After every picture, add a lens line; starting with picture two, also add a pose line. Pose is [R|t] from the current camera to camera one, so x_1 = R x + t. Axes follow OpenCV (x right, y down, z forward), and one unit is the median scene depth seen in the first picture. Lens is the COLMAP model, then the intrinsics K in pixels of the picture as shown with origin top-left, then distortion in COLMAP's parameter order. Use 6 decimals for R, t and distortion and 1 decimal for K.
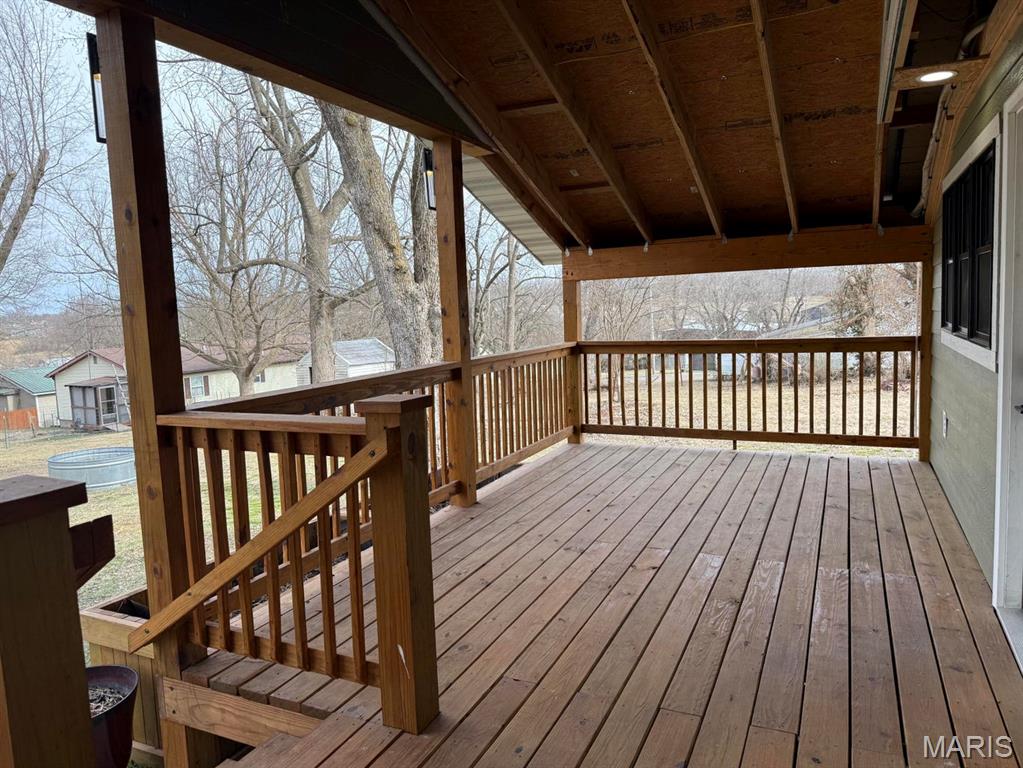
lens RADIAL K [[715.2, 0, 506.6], [0, 715.2, 381.8], [0, 0, 1]] dist [0.041412, -0.001634]
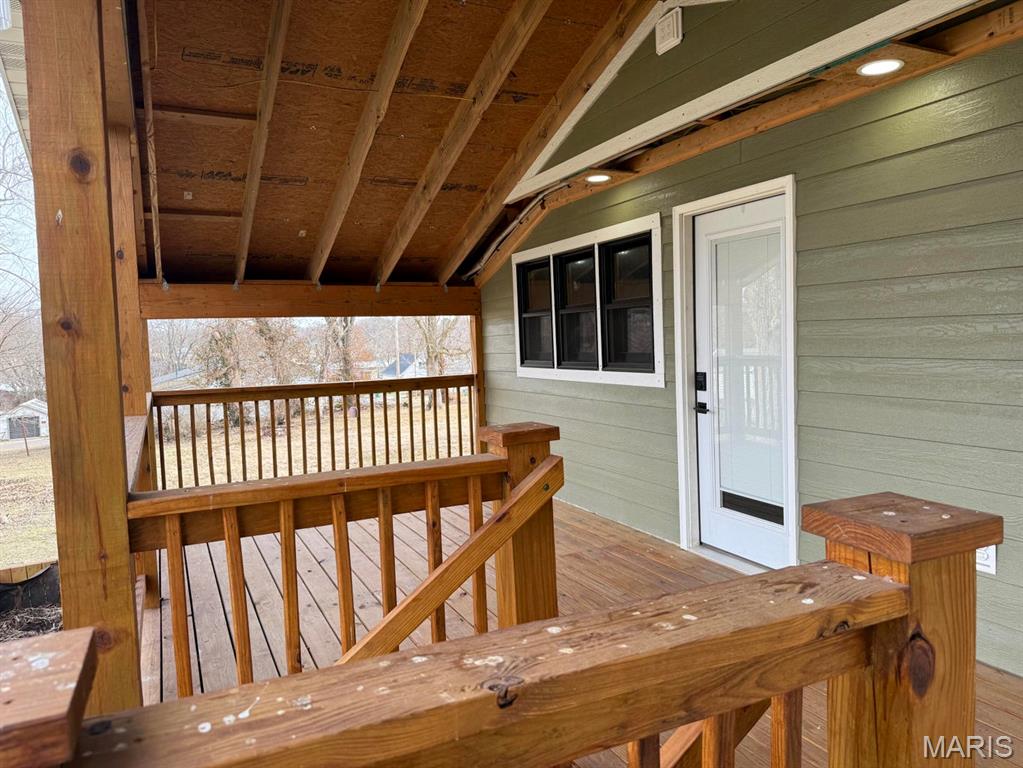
lens RADIAL K [[715.2, 0, 507.1], [0, 715.2, 381.7], [0, 0, 1]] dist [0.041412, -0.001634]
pose [[0.626291, -0.029553, 0.779029, -0.321068], [0.089270, 0.995427, -0.034005, -0.002178], [-0.774462, 0.090841, 0.626065, 0.159238]]
